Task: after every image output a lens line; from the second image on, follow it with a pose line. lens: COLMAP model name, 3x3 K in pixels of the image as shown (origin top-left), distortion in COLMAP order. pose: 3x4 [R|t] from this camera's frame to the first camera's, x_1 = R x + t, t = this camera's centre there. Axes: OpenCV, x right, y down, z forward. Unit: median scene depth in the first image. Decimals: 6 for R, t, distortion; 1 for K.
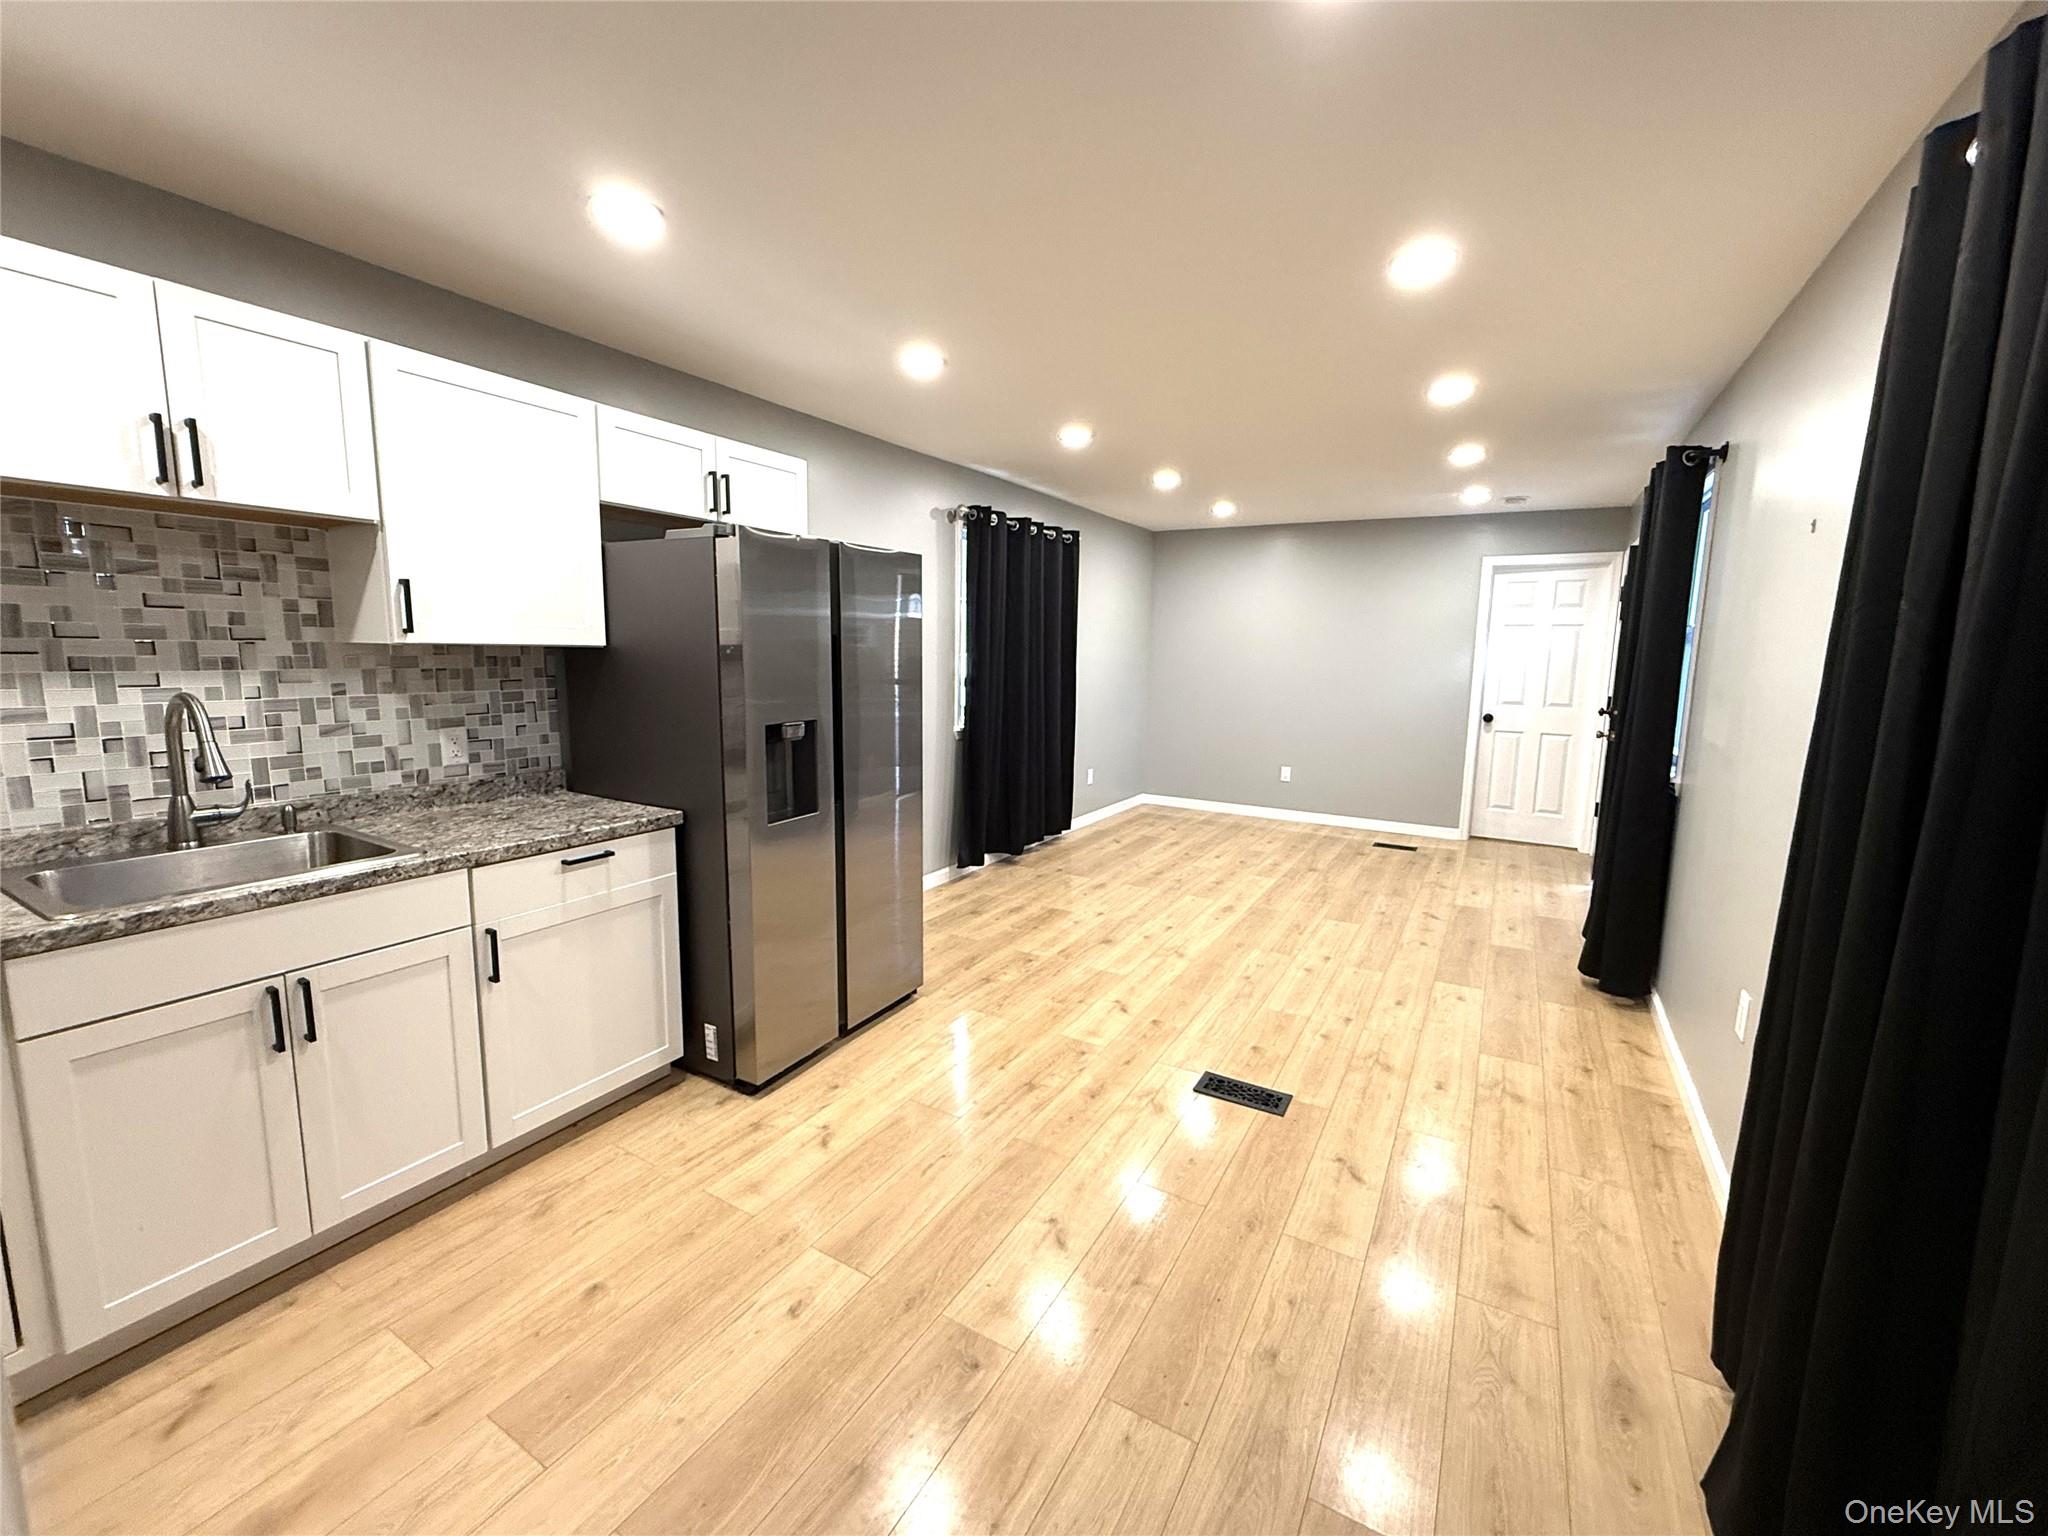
lens RADIAL K [[837.1, 0, 1021.8], [0, 837.1, 764.1], [0, 0, 1]] dist [0.003282, -0.000086]
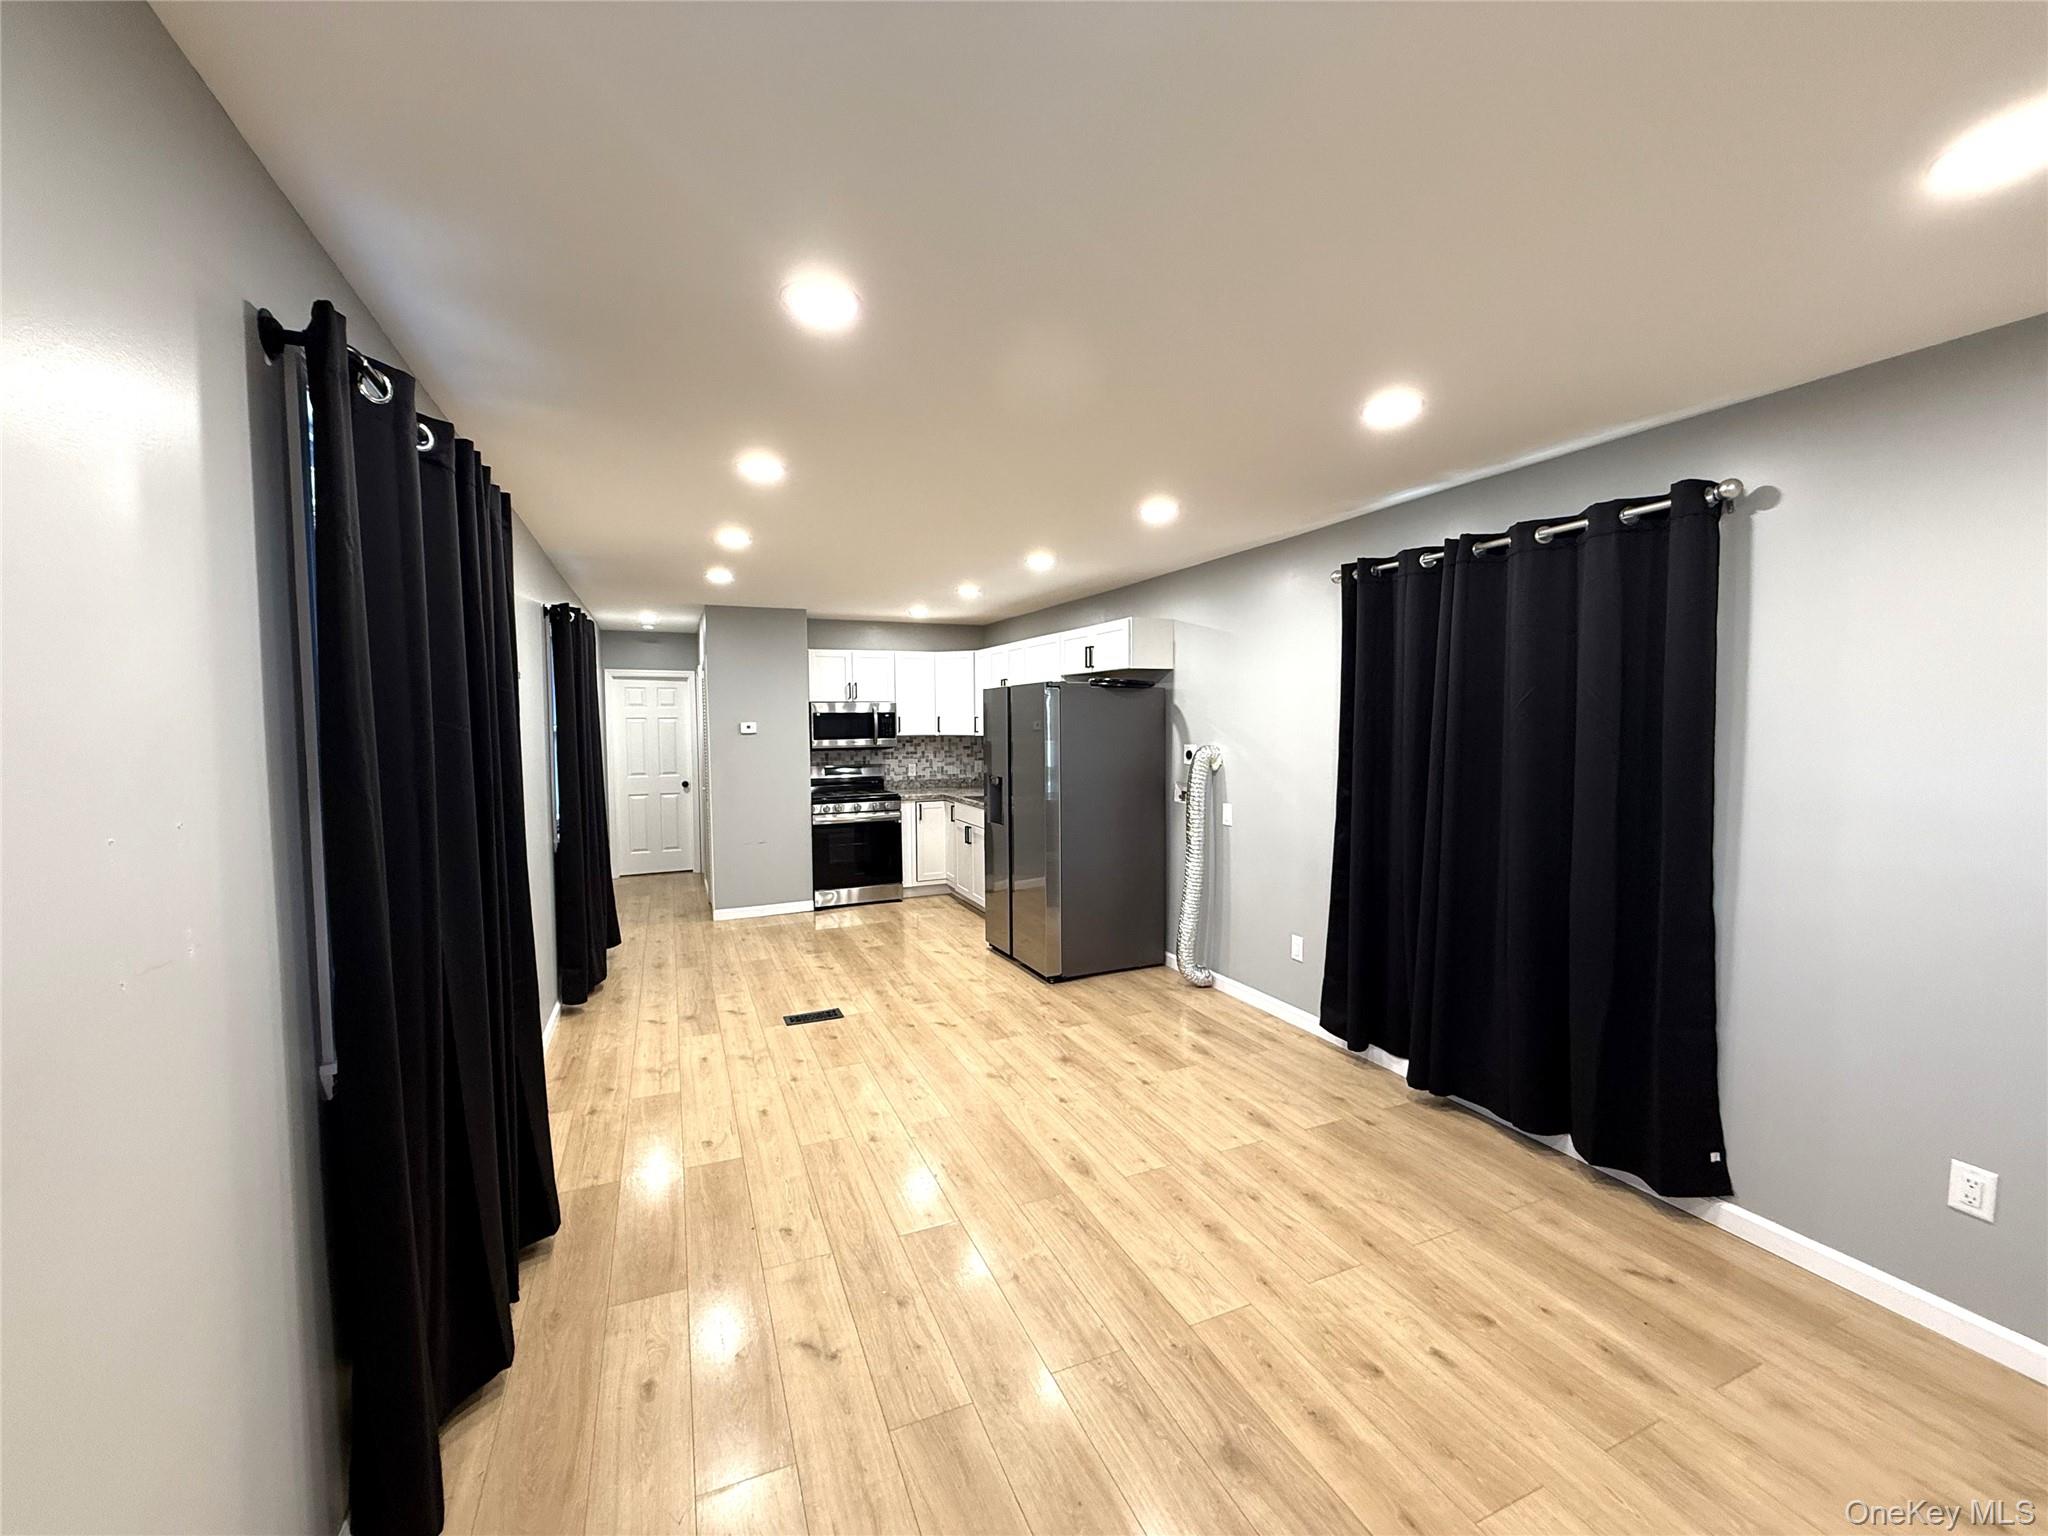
lens RADIAL K [[837.1, 0, 1021.8], [0, 837.1, 764.1], [0, 0, 1]] dist [0.003282, -0.000086]
pose [[-0.597347, 0.029504, -0.801440, 1.462928], [-0.116777, 0.985472, 0.123317, -0.372952], [0.793436, 0.167253, -0.585223, 2.449904]]
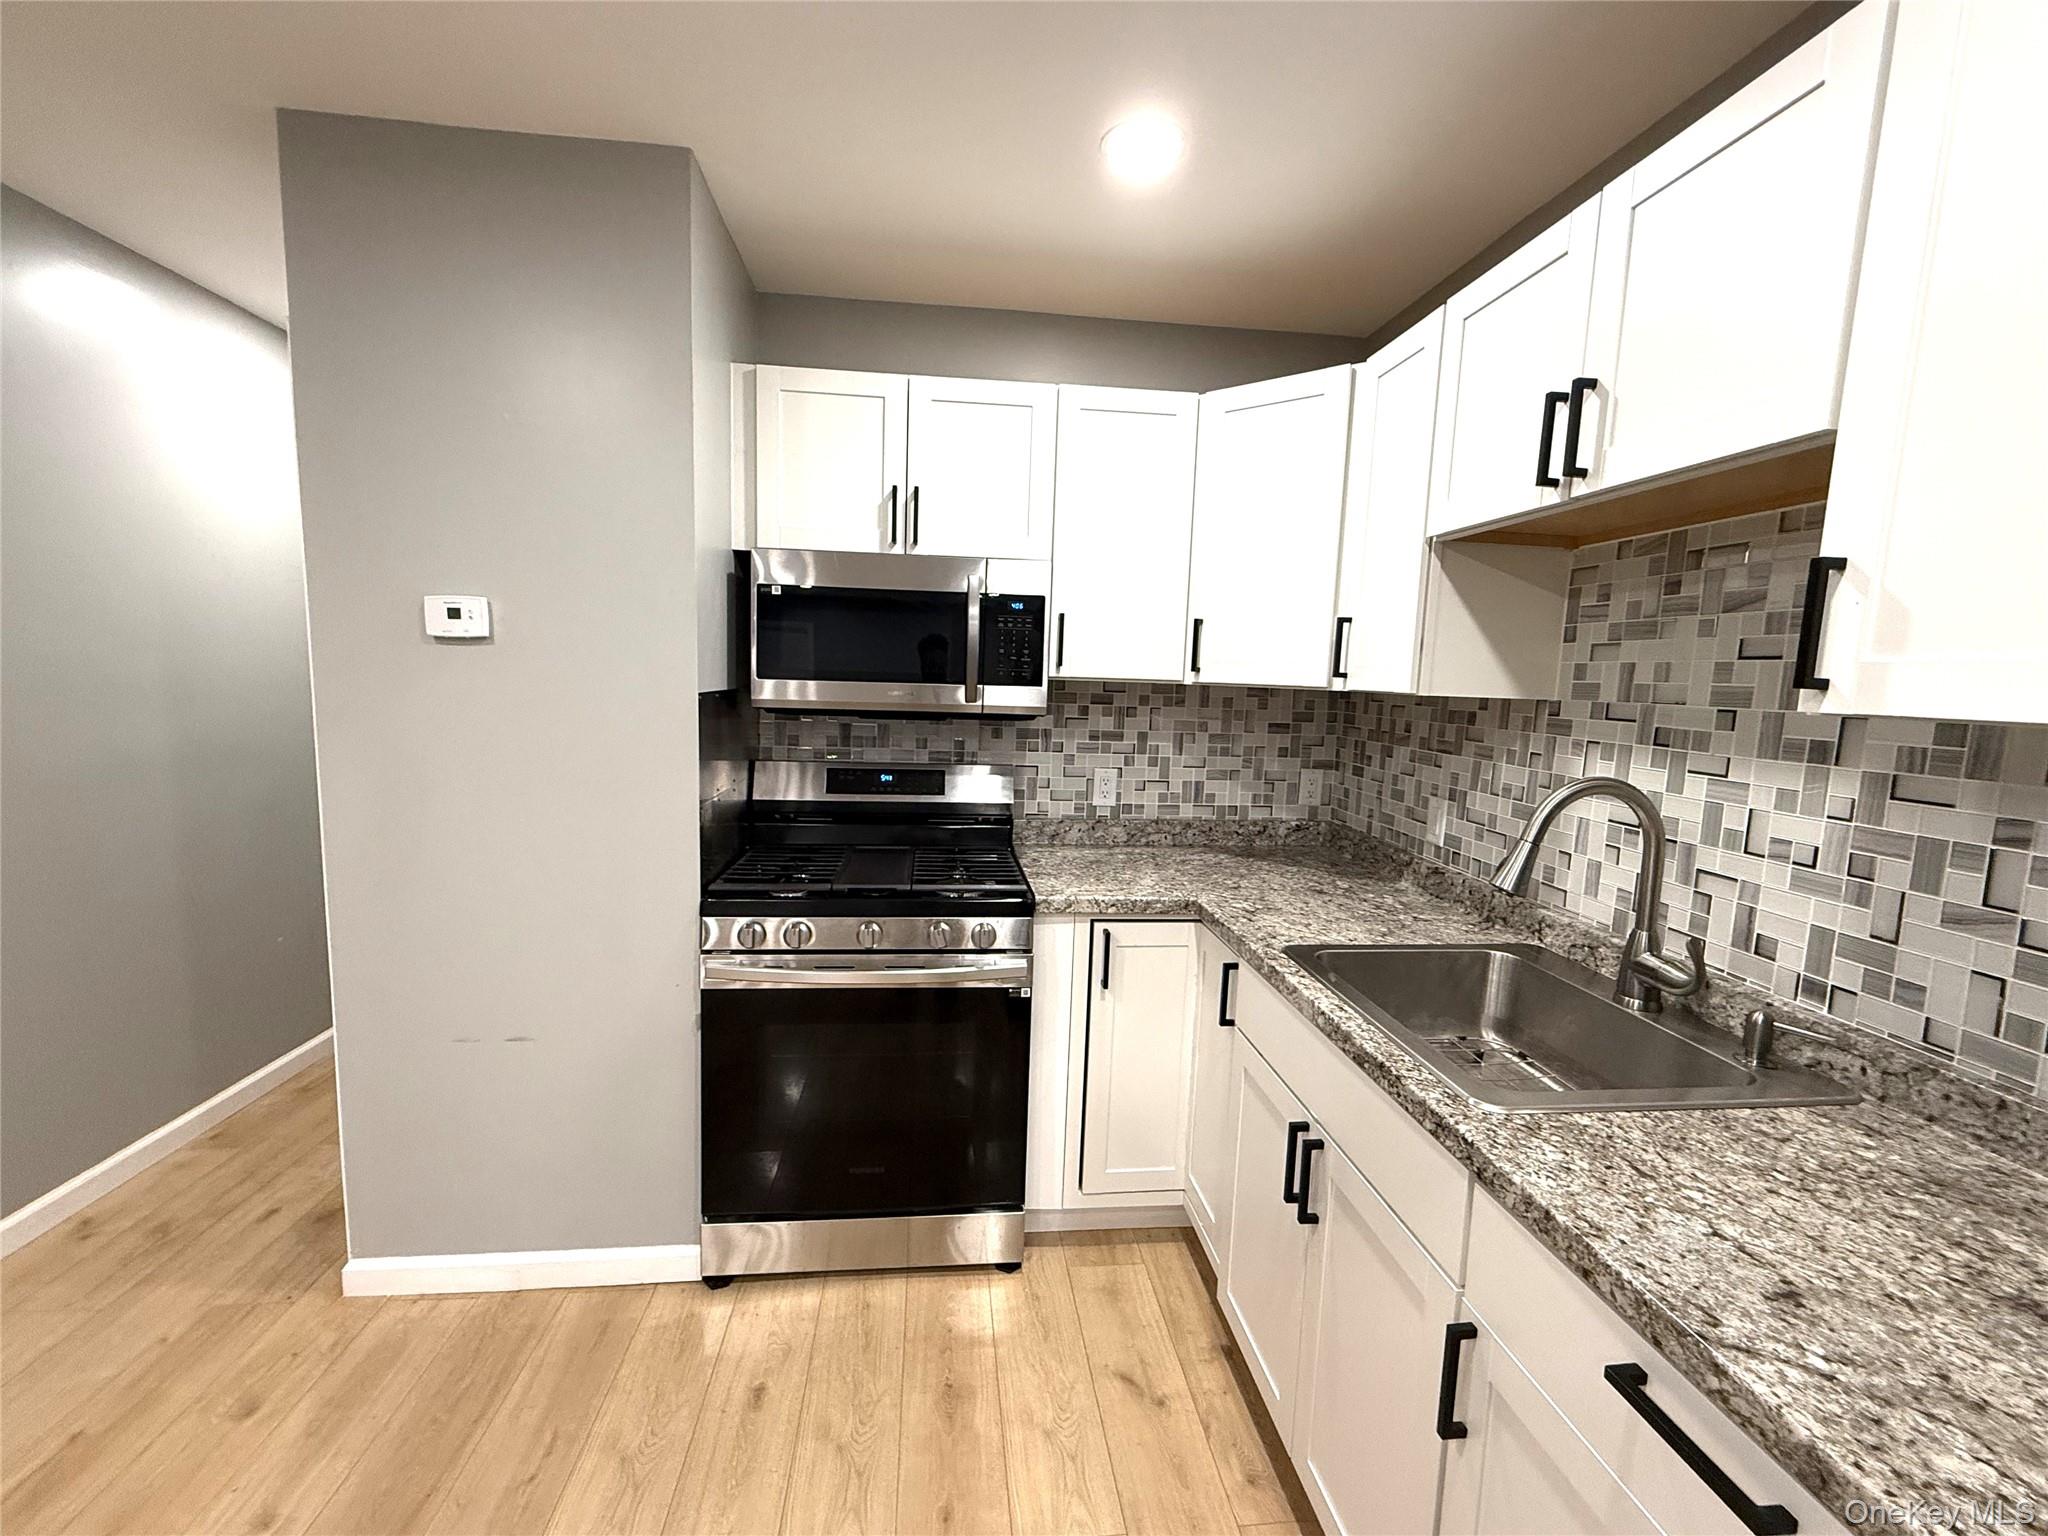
lens RADIAL K [[837.1, 0, 1021.8], [0, 837.1, 764.1], [0, 0, 1]] dist [0.003282, -0.000086]
pose [[-0.809755, 0.016183, -0.586545, -0.155719], [-0.131273, 0.969286, 0.207972, -0.139819], [0.571896, 0.245404, -0.782759, 0.999552]]
